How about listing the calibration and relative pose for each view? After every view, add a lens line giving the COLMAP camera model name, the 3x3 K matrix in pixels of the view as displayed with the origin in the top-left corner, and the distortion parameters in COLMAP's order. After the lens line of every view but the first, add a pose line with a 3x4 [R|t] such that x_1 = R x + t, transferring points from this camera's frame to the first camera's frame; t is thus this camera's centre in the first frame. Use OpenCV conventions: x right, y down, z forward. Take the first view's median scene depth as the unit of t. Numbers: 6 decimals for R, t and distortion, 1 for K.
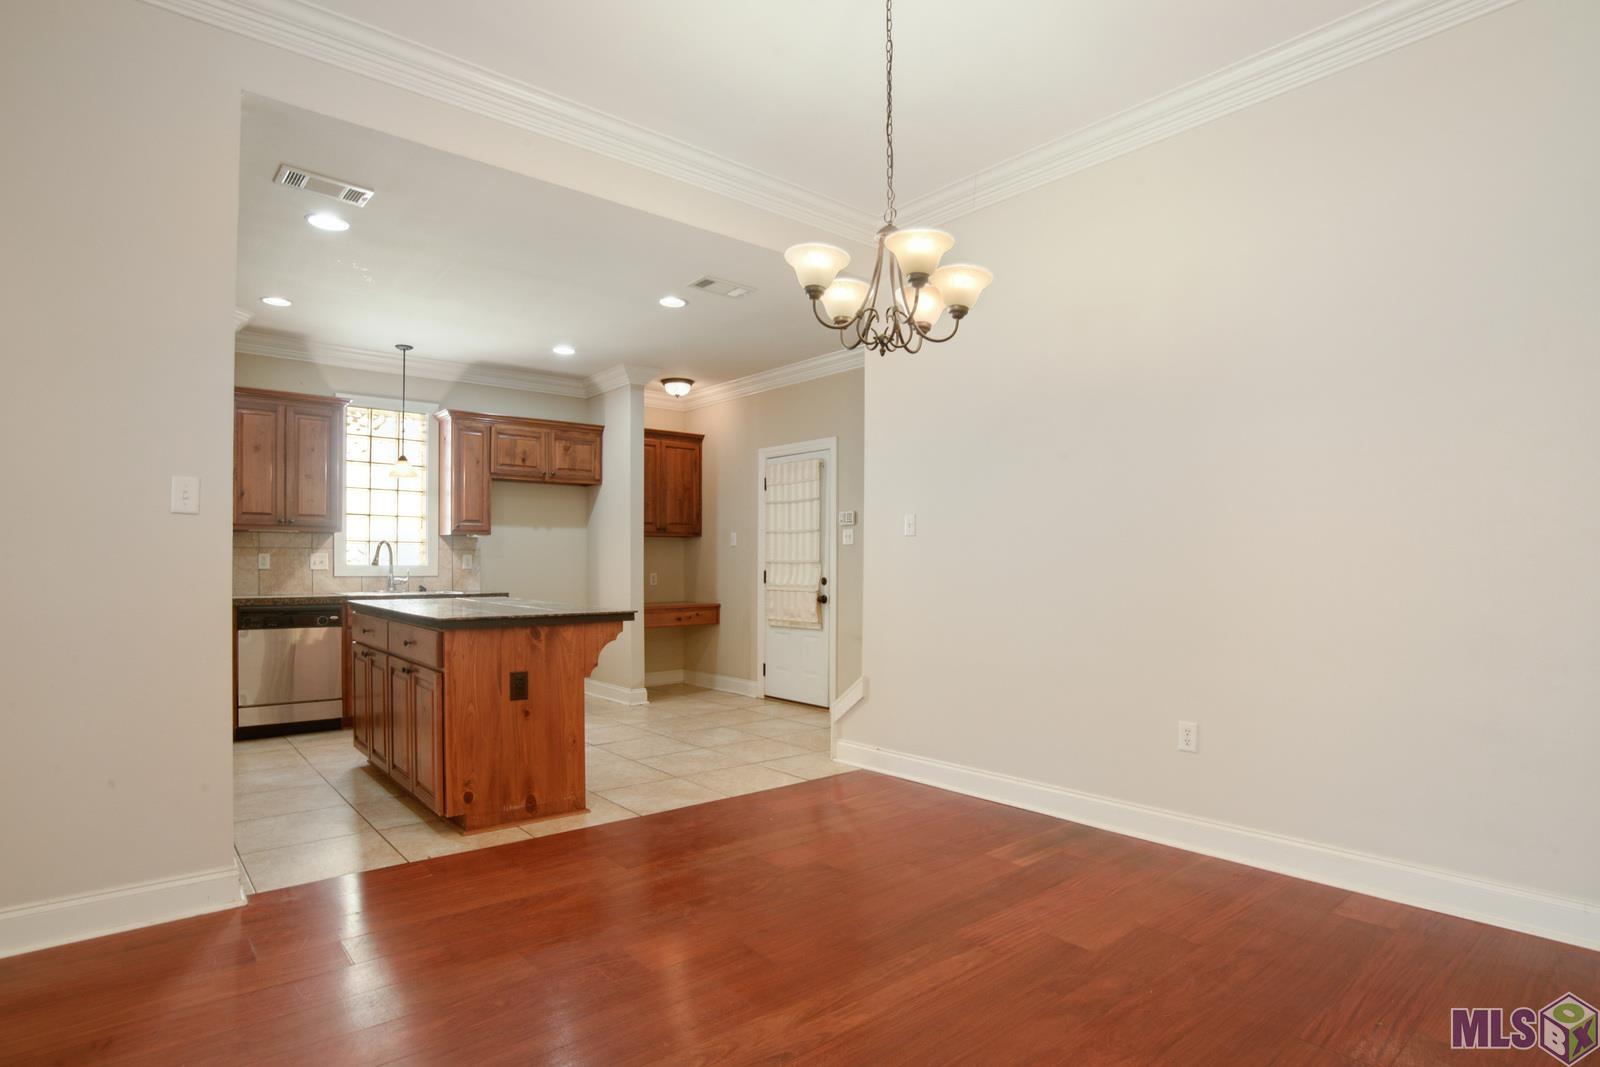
lens RADIAL K [[826.5, 0, 793.8], [0, 826.5, 567.1], [0, 0, 1]] dist [-0.032414, 0.000240]
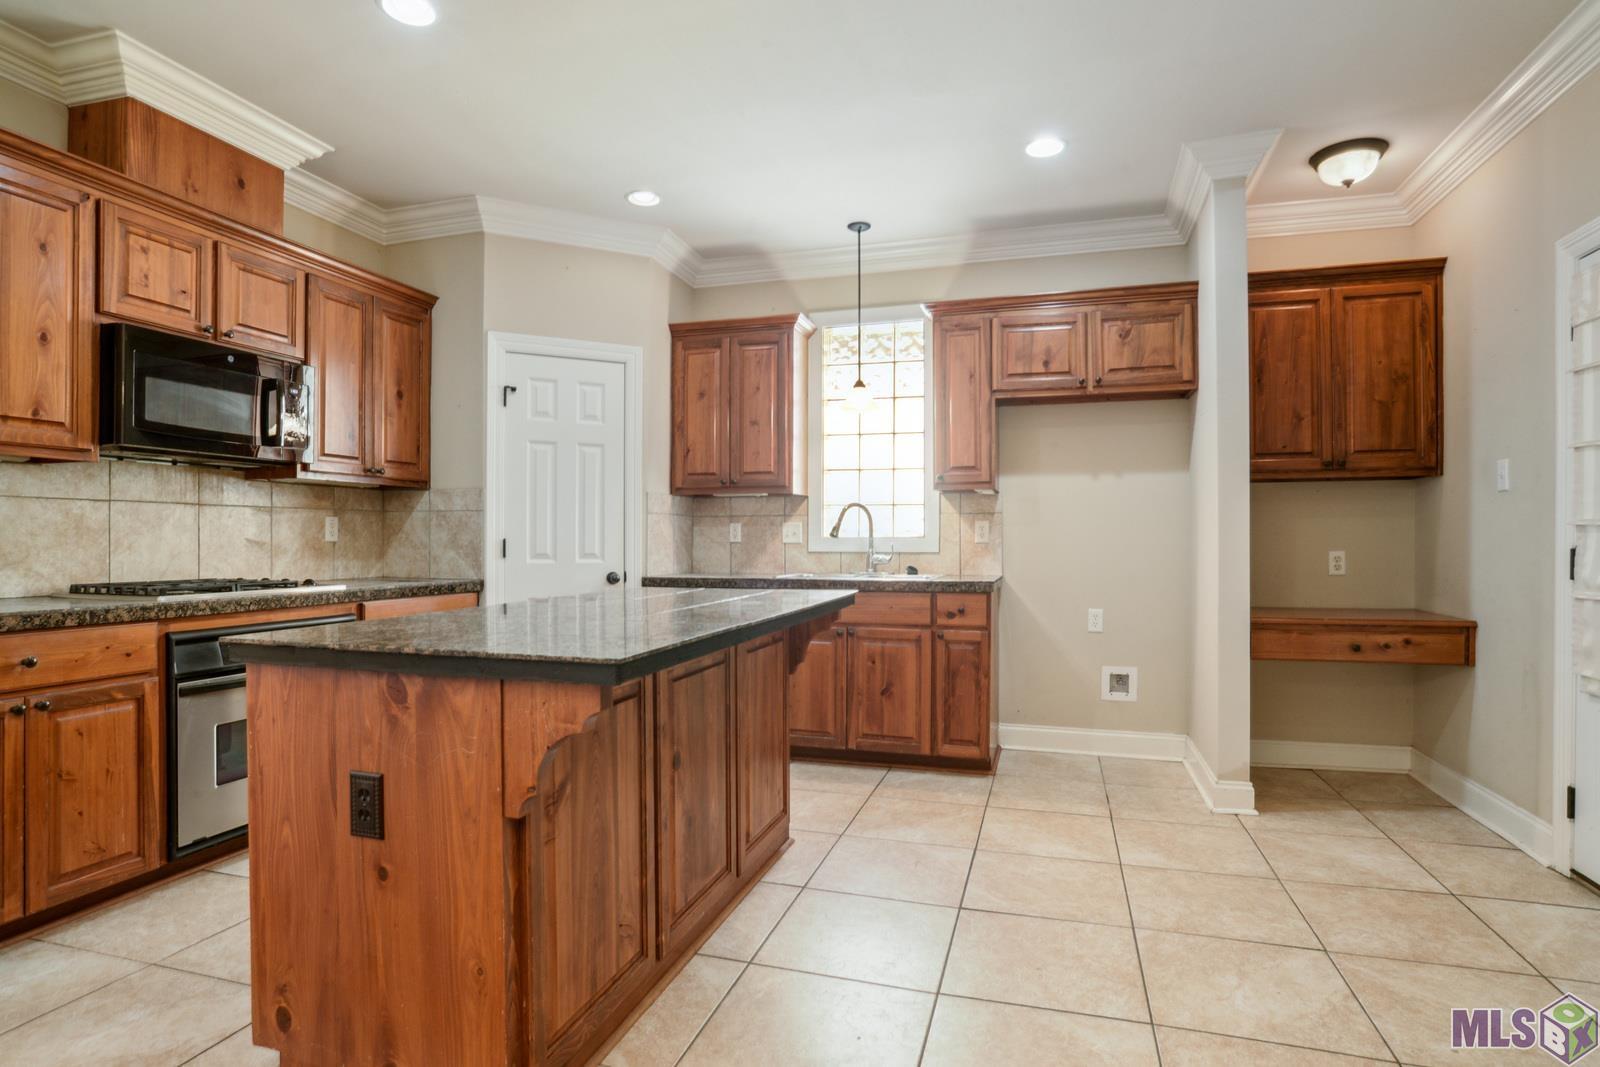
lens RADIAL K [[826.4, 0, 794.5], [0, 826.4, 543.1], [0, 0, 1]] dist [-0.084434, 0.032546]
pose [[0.544449, 0.001001, -0.838793, 0.079877], [-0.002334, 0.999997, -0.000322, 0.003521], [0.838791, 0.002133, 0.544450, 0.544573]]
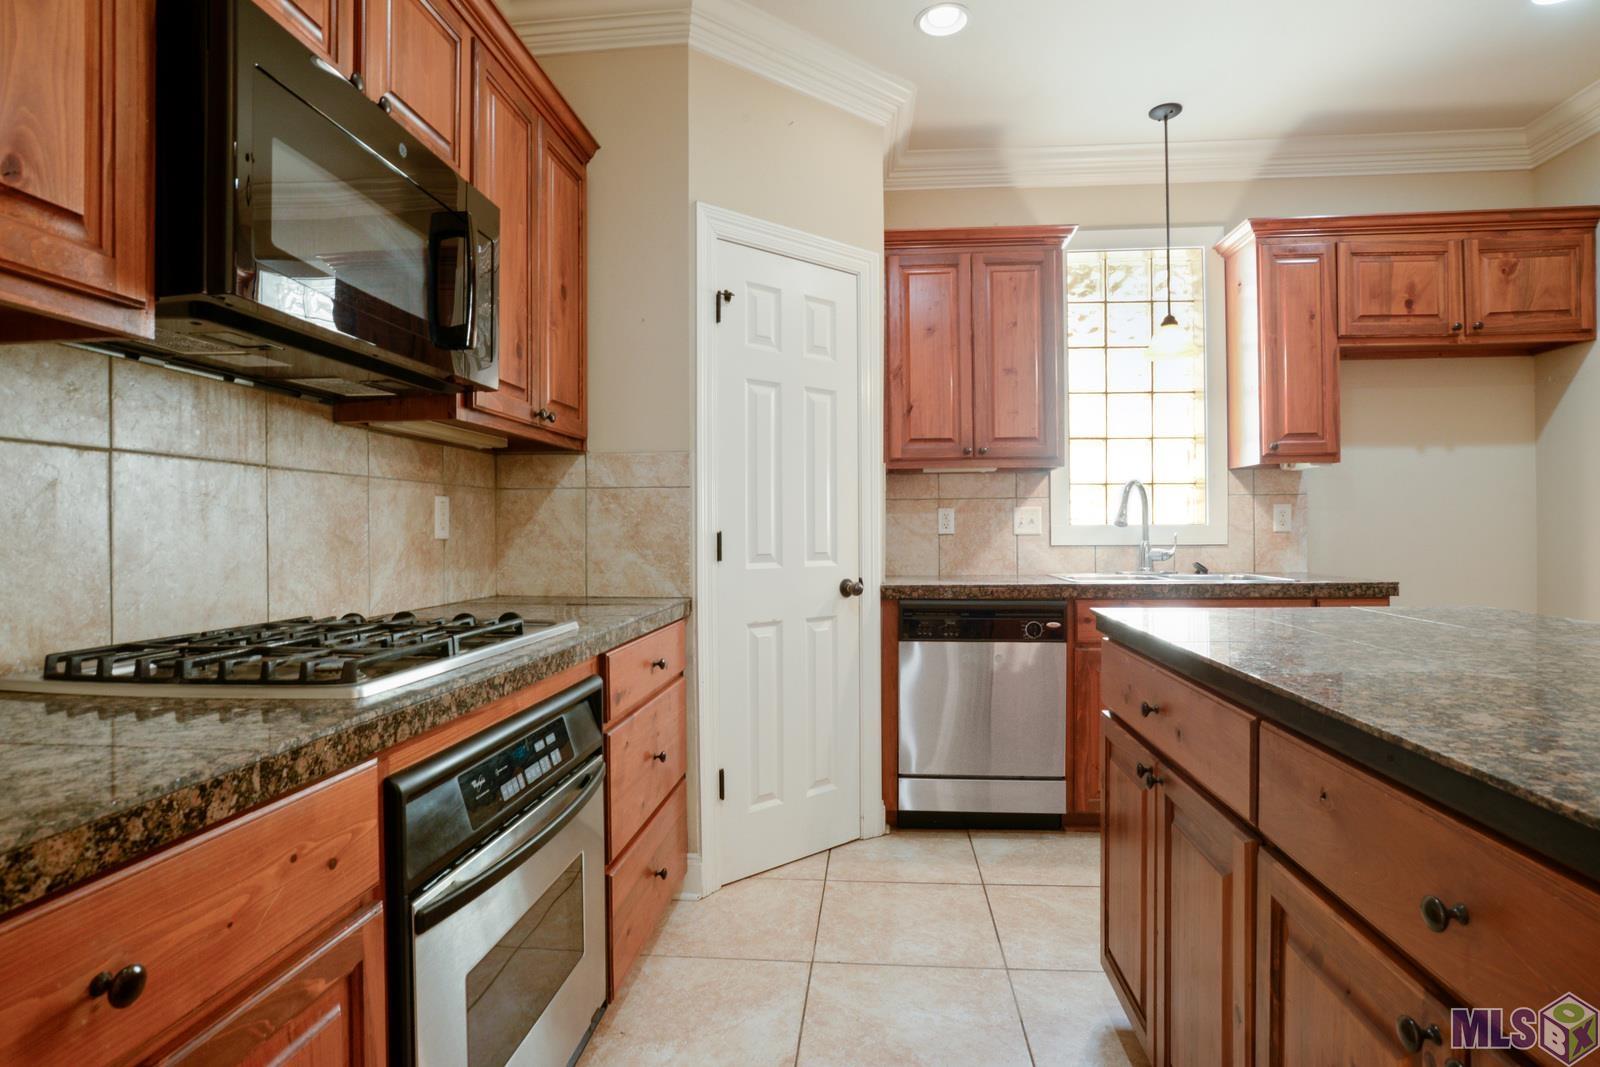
lens RADIAL K [[826.4, 0, 794.5], [0, 826.4, 543.1], [0, 0, 1]] dist [-0.084434, 0.032546]
pose [[0.694411, 0.002841, -0.719573, -0.258634], [0.006877, 0.999920, 0.010584, 0.002056], [0.719546, -0.012298, 0.694336, 0.445512]]
